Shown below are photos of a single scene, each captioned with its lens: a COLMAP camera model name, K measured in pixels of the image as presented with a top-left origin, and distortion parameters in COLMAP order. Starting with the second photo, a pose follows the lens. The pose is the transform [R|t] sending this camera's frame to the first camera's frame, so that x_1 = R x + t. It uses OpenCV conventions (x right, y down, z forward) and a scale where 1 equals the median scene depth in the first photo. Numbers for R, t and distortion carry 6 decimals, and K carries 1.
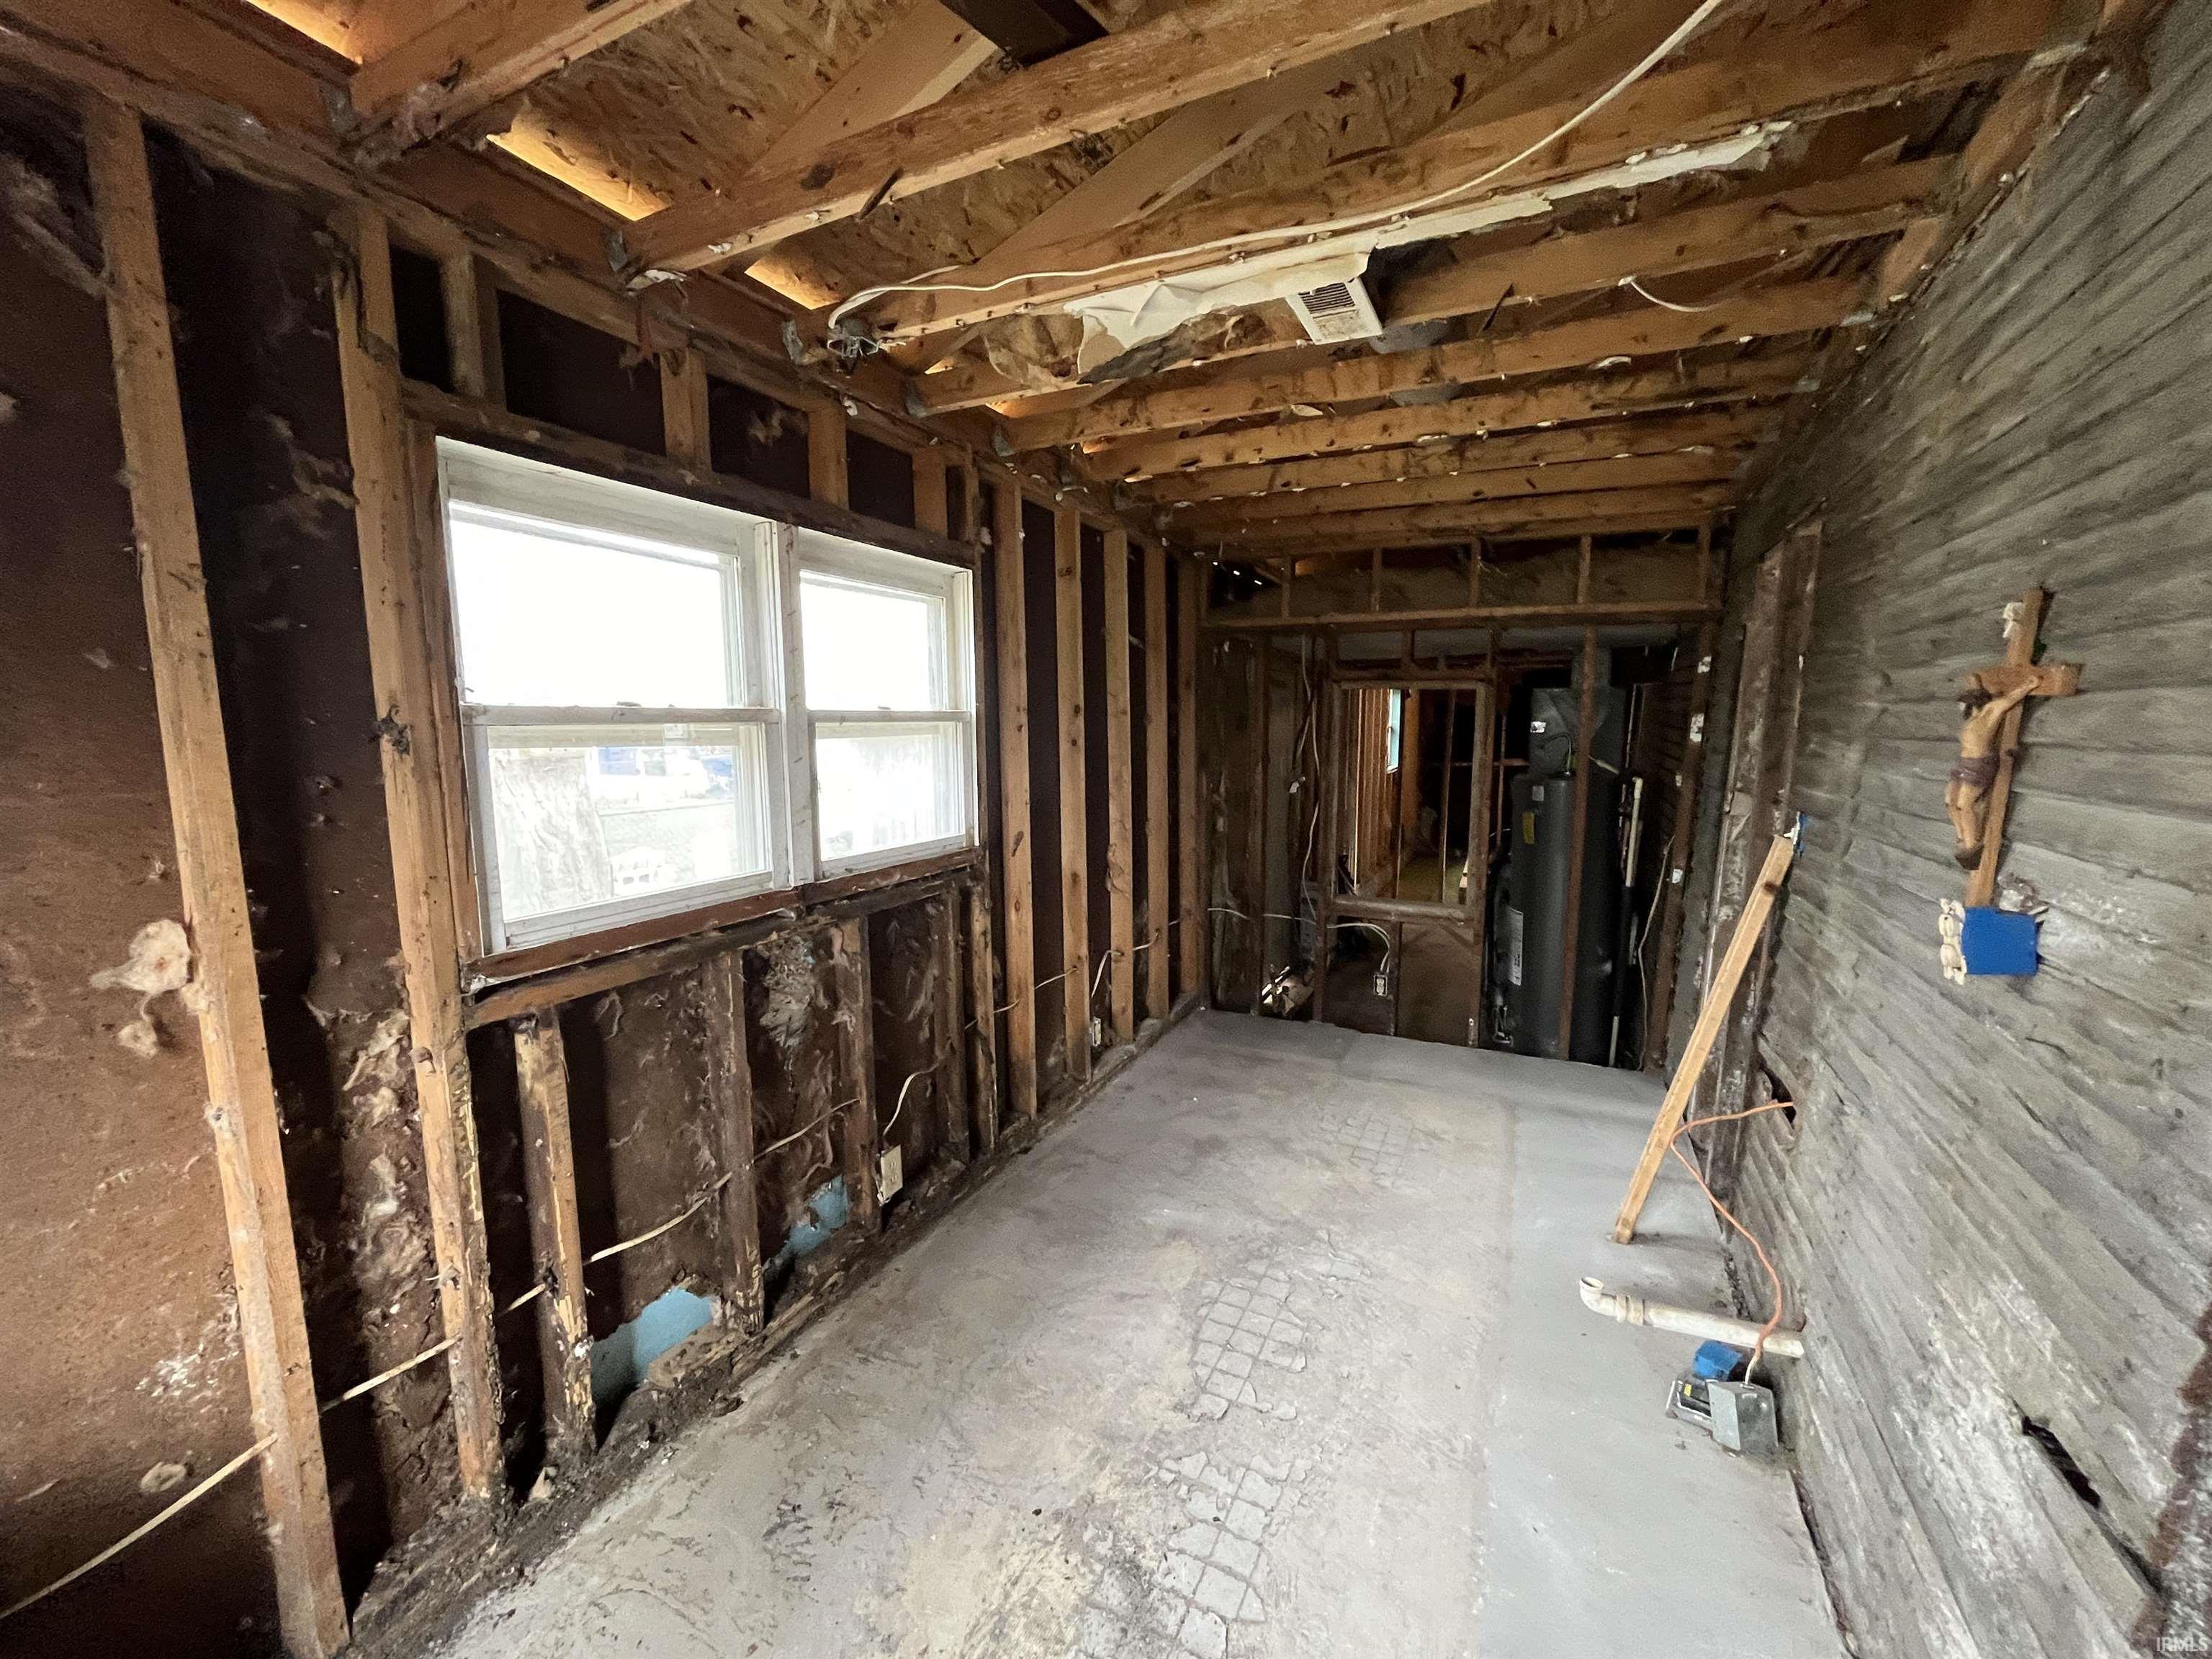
lens RADIAL K [[883.3, 0, 1104.2], [0, 883.3, 830.9], [0, 0, 1]] dist [0.000162, -0.000261]
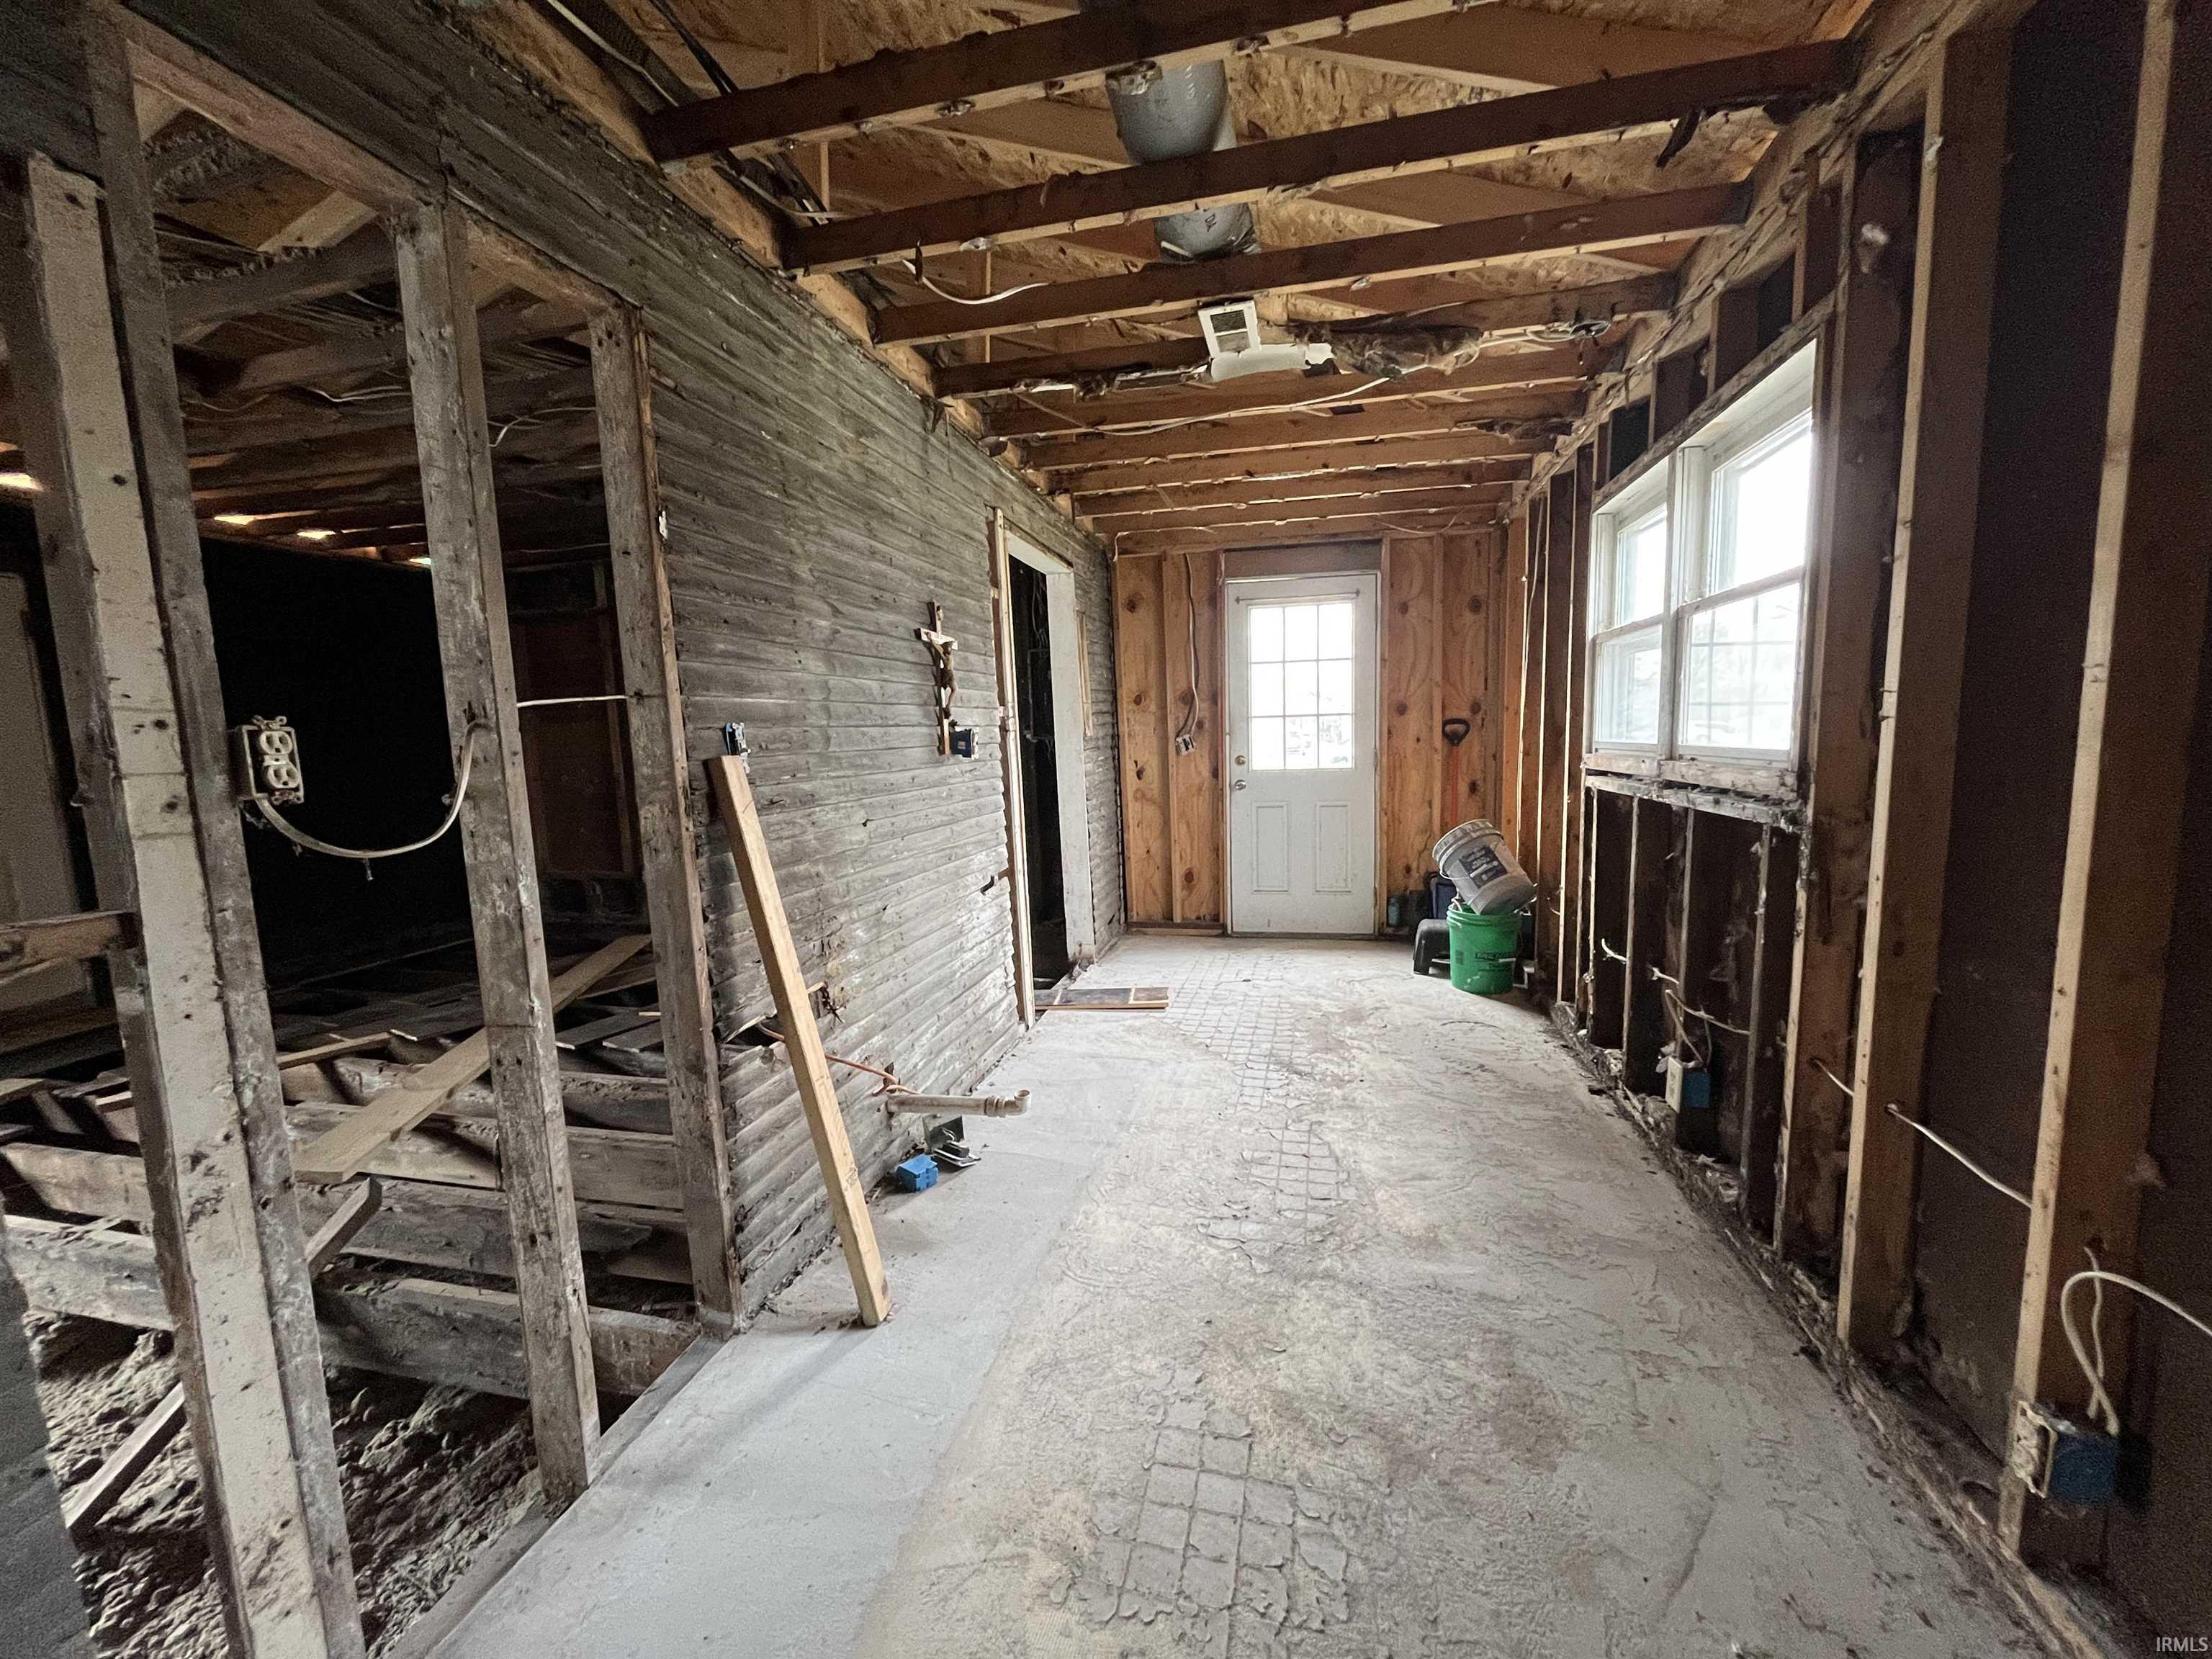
lens RADIAL K [[883.3, 0, 1107.8], [0, 883.3, 833.2], [0, 0, 1]] dist [0.000162, -0.000261]
pose [[-0.971560, 0.061449, -0.228680, 0.596674], [0.002720, 0.968574, 0.248712, -0.127924], [0.236776, 0.241017, -0.941195, 1.801083]]
